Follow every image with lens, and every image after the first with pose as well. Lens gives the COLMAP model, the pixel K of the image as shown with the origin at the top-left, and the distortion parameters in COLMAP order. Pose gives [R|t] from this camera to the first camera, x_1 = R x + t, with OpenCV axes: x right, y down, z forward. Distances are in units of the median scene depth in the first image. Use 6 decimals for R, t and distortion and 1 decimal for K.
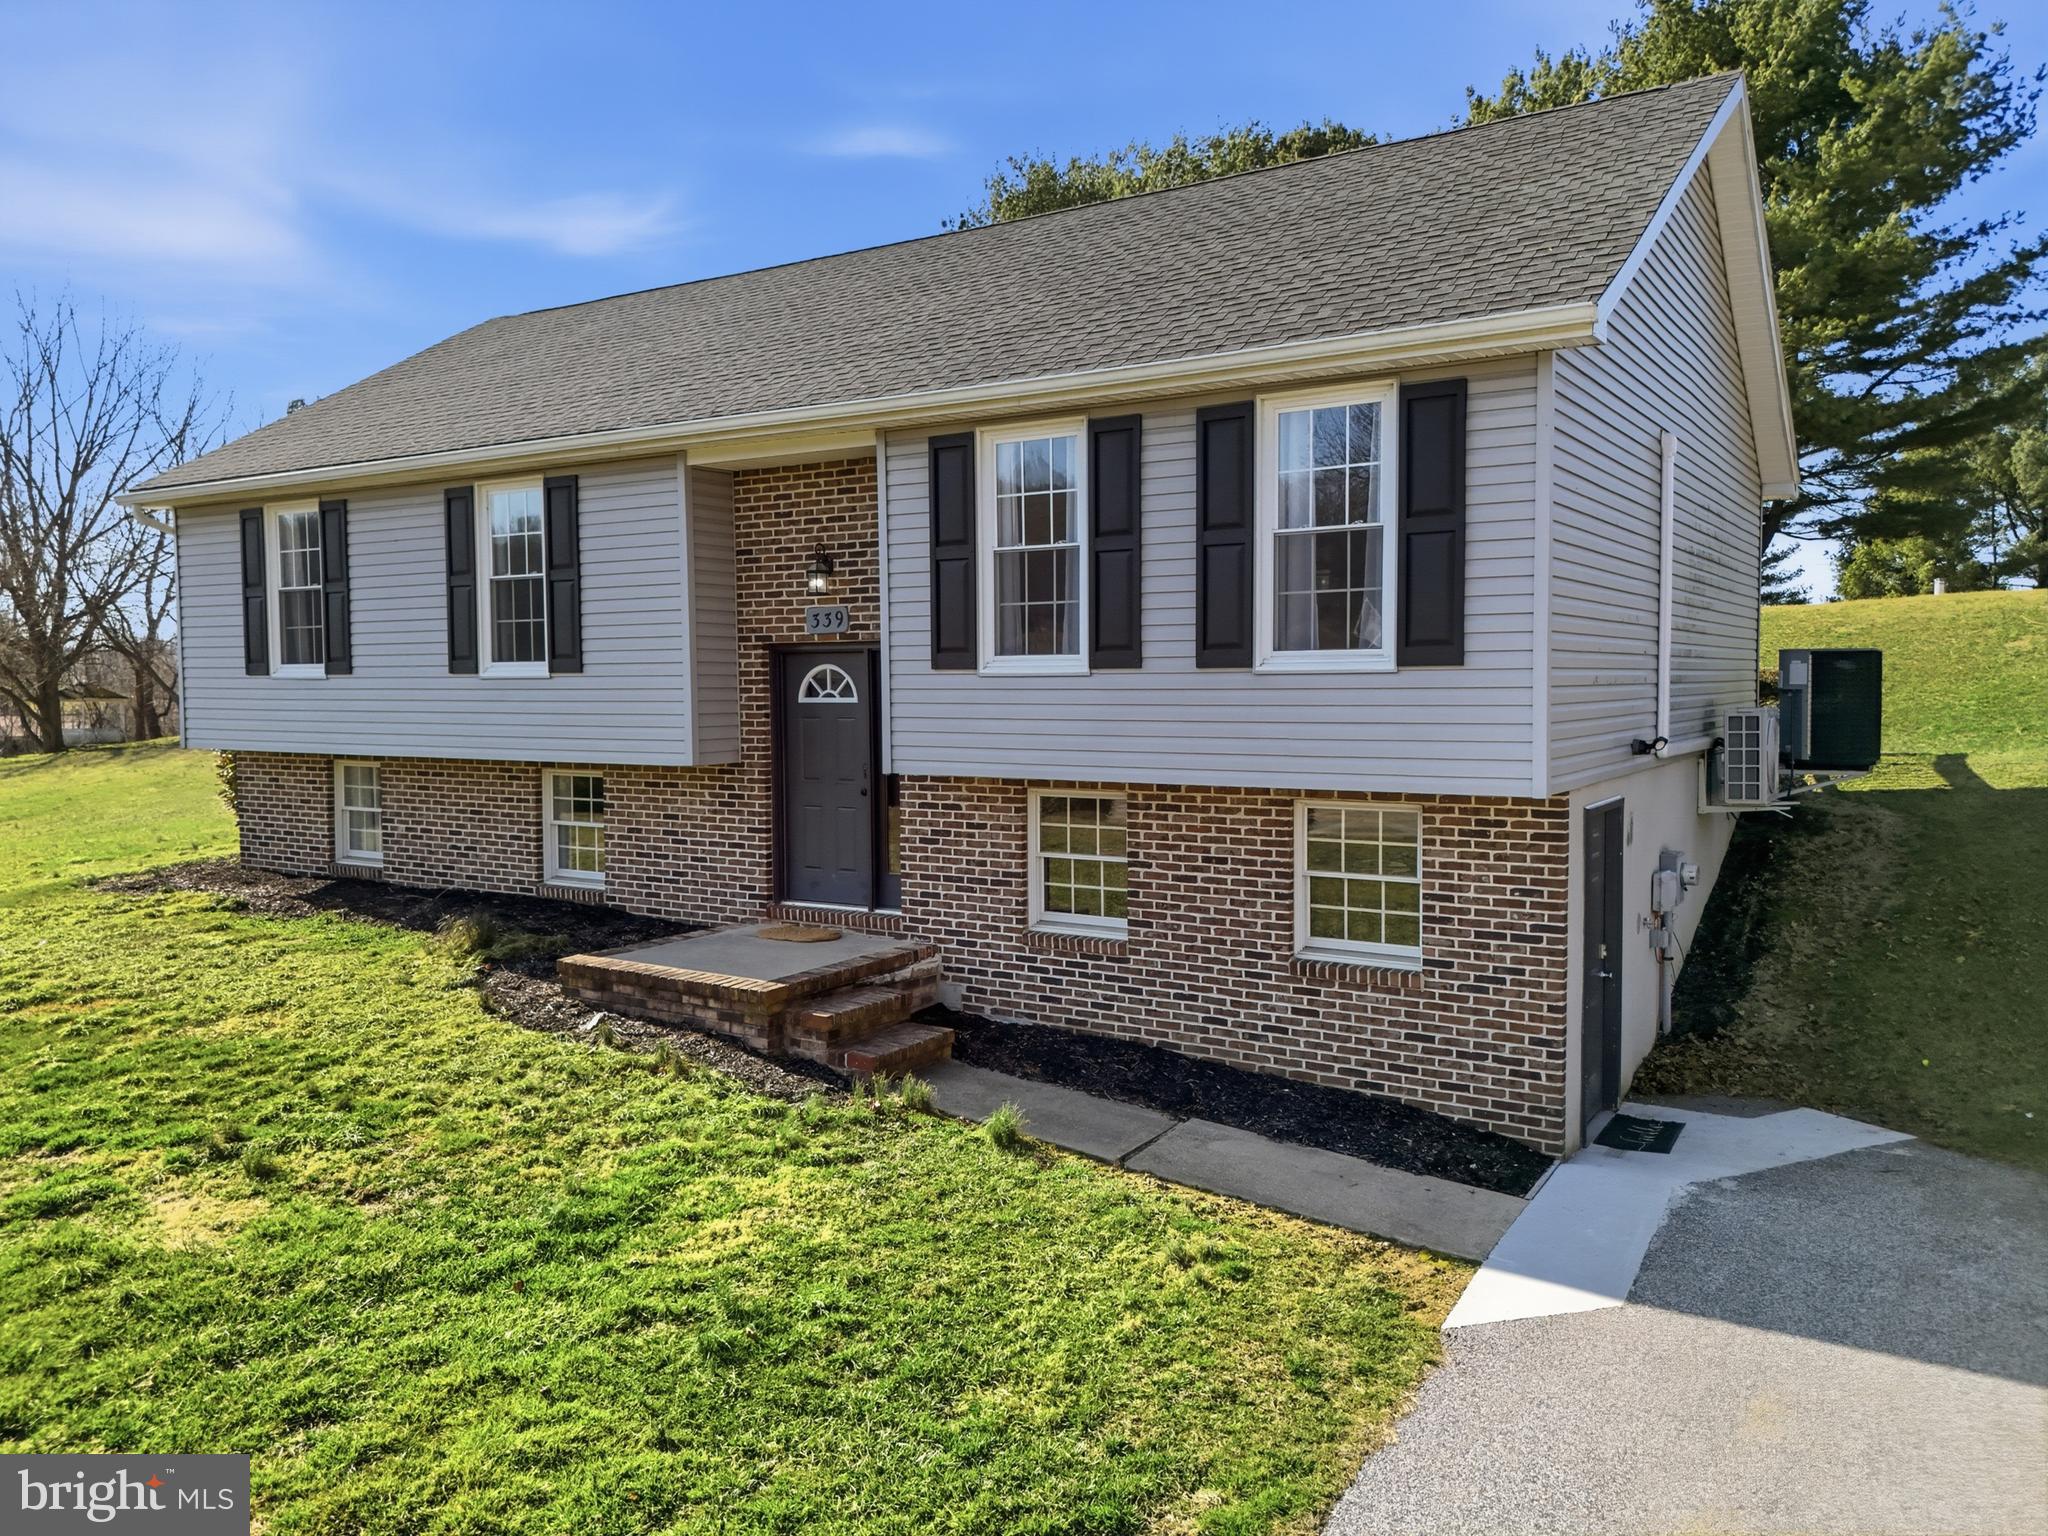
lens RADIAL K [[1549.7, 0, 1017.1], [0, 1549.7, 765.6], [0, 0, 1]] dist [0.004537, -0.002805]
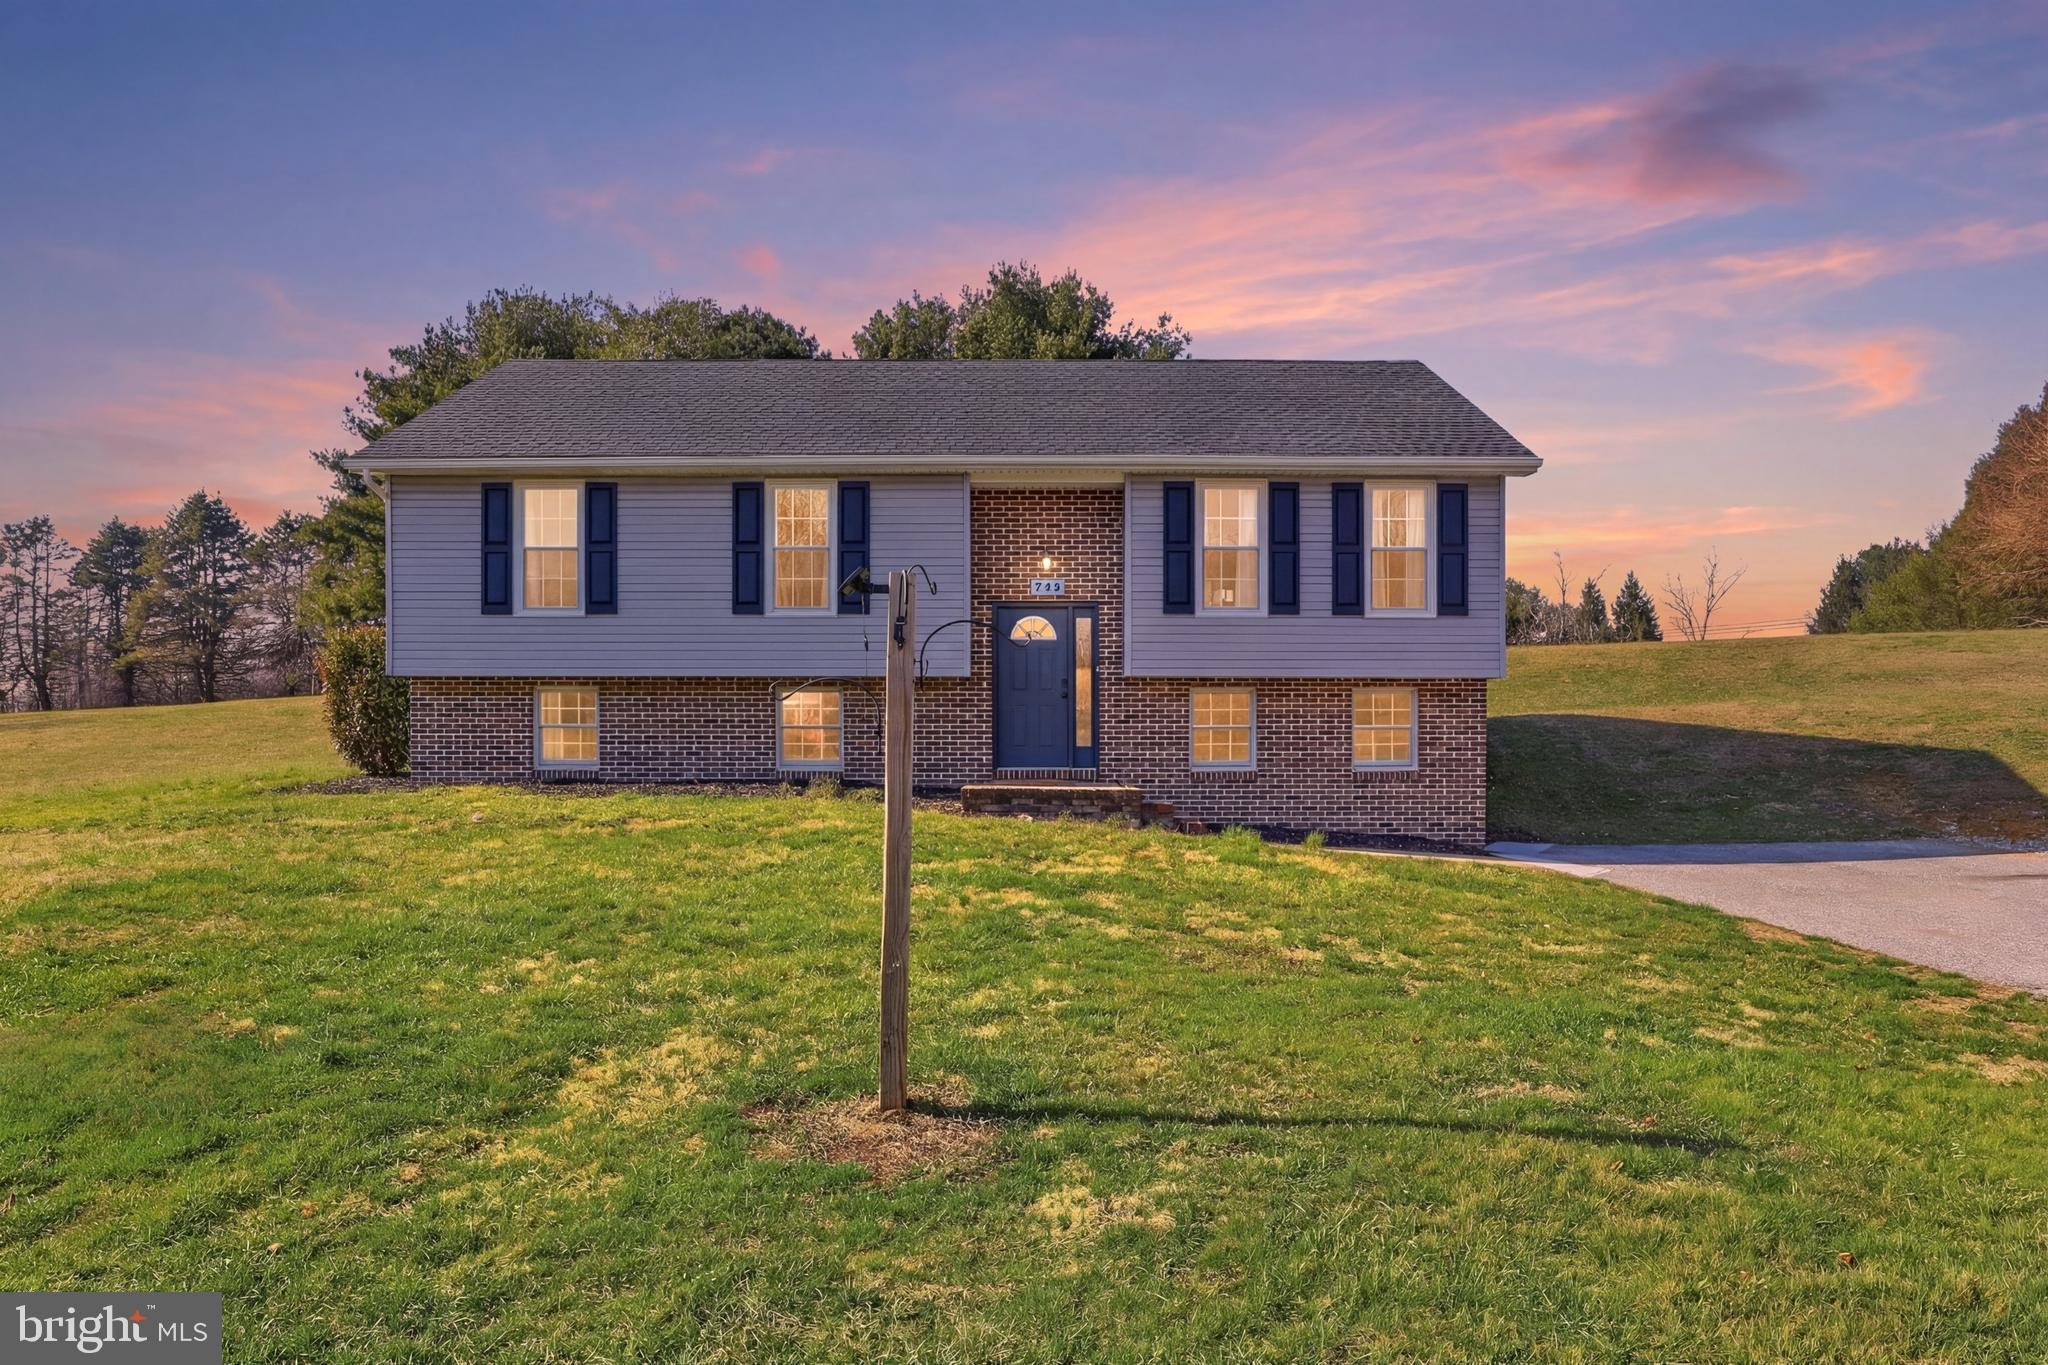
lens RADIAL K [[940.6, 0, 1024.0], [0, 940.6, 682.5], [0, 0, 1]] dist [-0.021549, 0.000302]
pose [[0.848307, -0.008234, 0.529441, -0.674566], [0.022562, 0.999533, -0.020605, 0.029705], [-0.529024, 0.029425, 0.848097, 0.163382]]
